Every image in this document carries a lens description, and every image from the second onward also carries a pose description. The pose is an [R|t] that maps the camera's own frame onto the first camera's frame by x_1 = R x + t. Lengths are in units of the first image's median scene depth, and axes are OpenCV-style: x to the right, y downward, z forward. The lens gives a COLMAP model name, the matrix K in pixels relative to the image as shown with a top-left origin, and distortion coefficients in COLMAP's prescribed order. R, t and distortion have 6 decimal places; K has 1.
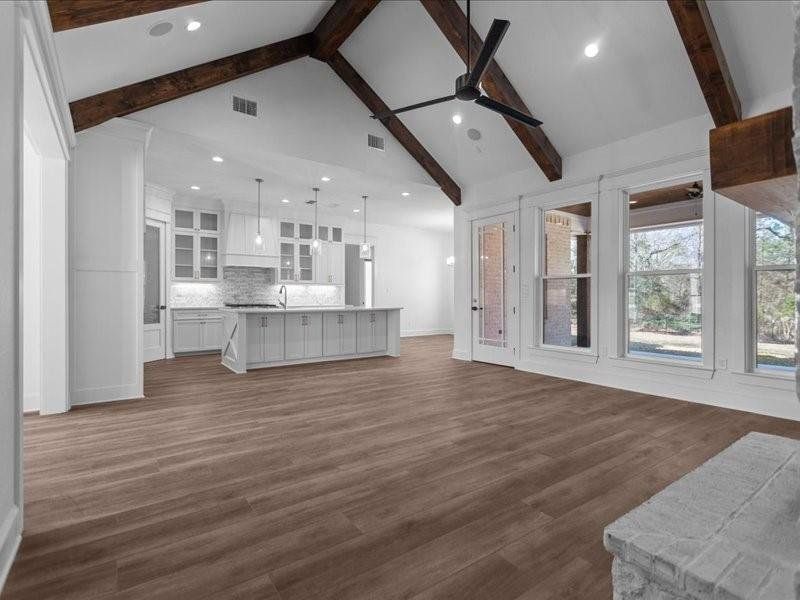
lens RADIAL K [[402.8, 0, 406.0], [0, 402.8, 295.0], [0, 0, 1]] dist [0.003555, 0.001250]
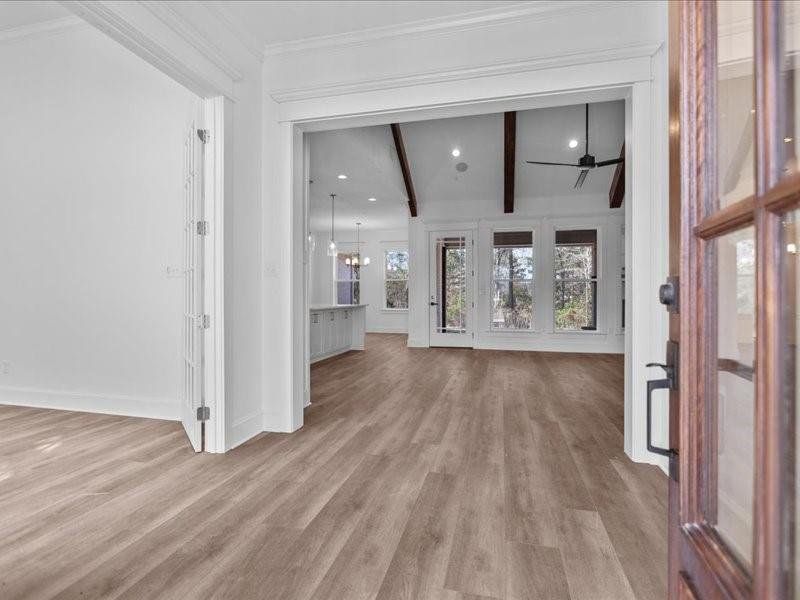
lens RADIAL K [[402.8, 0, 408.5], [0, 402.8, 297.2], [0, 0, 1]] dist [0.003555, 0.001250]
pose [[0.754835, -0.000740, 0.655914, -0.624815], [-0.000023, 0.999999, 0.001155, 0.011034], [-0.655914, -0.000887, 0.754835, 0.113133]]
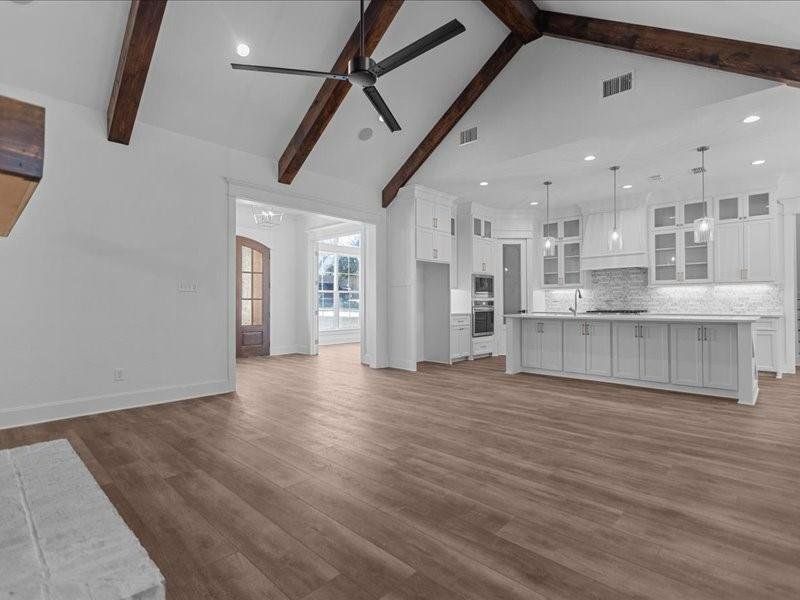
lens RADIAL K [[402.8, 0, 391.6], [0, 402.8, 299.2], [0, 0, 1]] dist [0.003555, 0.001250]
pose [[0.167248, -0.009902, -0.985865, 0.456459], [0.007951, 0.999931, -0.008695, 0.002662], [0.985883, -0.006384, 0.167315, 0.392633]]
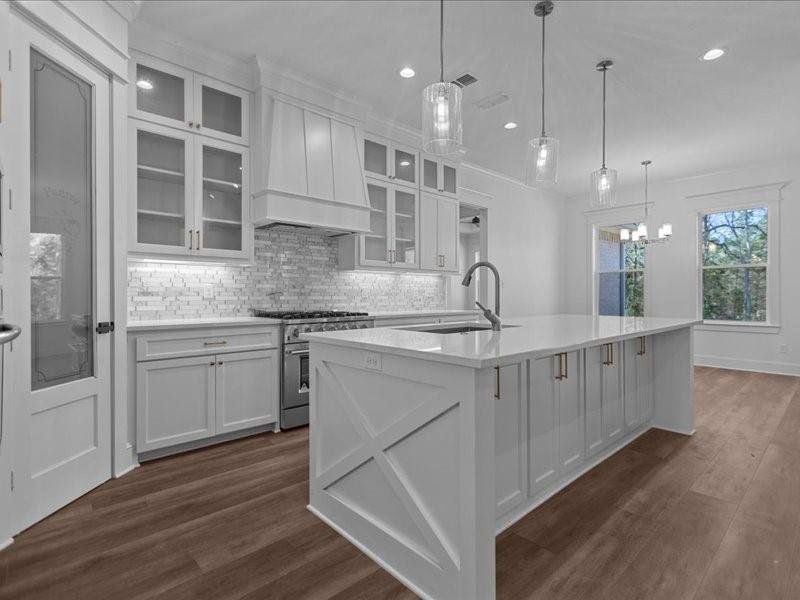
lens RADIAL K [[402.8, 0, 402.0], [0, 402.8, 297.0], [0, 0, 1]] dist [0.003555, 0.001250]
pose [[0.994702, 0.003296, 0.102746, -0.361804], [-0.004358, 0.999939, 0.010121, 0.001356], [-0.102706, -0.010515, 0.994656, 0.593797]]
